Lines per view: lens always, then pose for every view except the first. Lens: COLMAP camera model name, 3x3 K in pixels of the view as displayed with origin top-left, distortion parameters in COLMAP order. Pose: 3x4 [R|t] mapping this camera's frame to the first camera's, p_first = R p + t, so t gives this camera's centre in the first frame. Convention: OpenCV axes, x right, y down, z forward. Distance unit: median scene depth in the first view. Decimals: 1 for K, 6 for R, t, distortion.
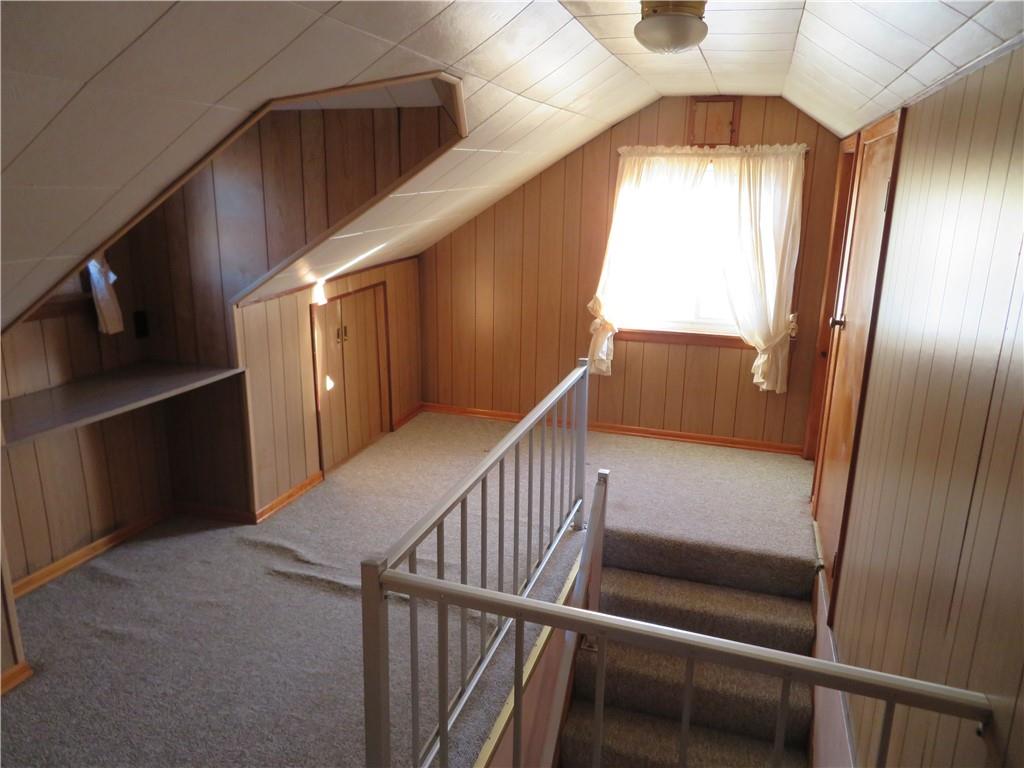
lens RADIAL K [[731.9, 0, 506.1], [0, 731.9, 382.7], [0, 0, 1]] dist [-0.007514, 0.001408]
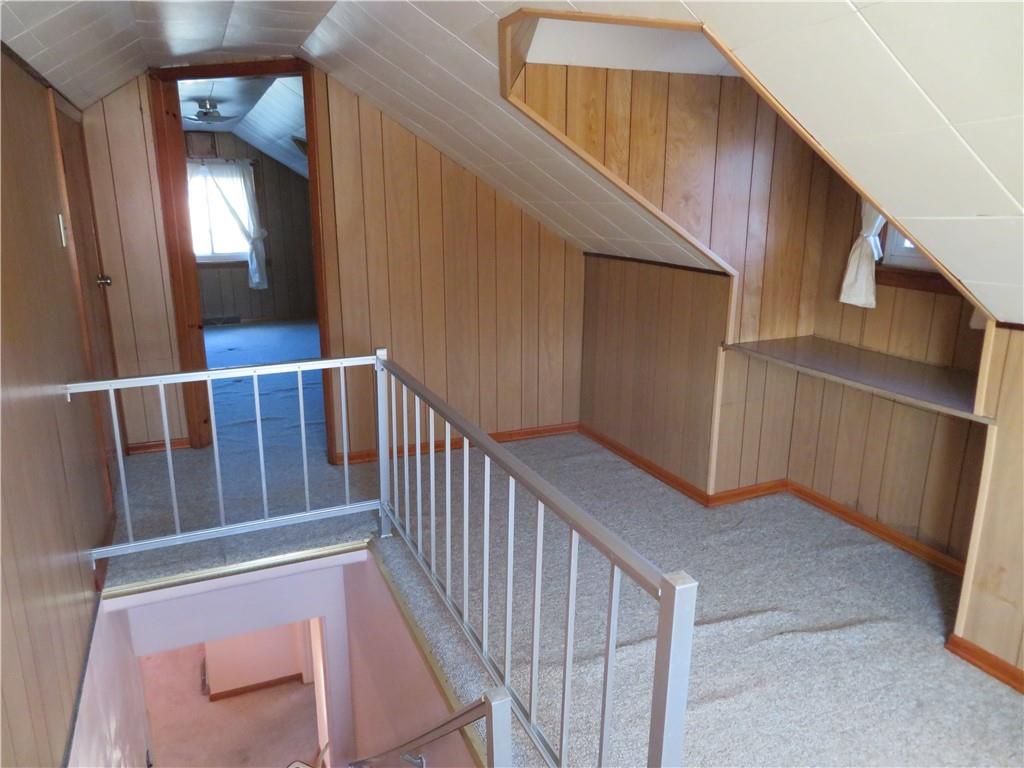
lens RADIAL K [[731.9, 0, 506.1], [0, 731.9, 382.7], [0, 0, 1]] dist [-0.007514, 0.001408]
pose [[-0.748289, 0.143318, -0.647706, 0.427022], [-0.184068, 0.893187, 0.410287, -0.265760], [0.637325, 0.426236, -0.641982, 1.282624]]
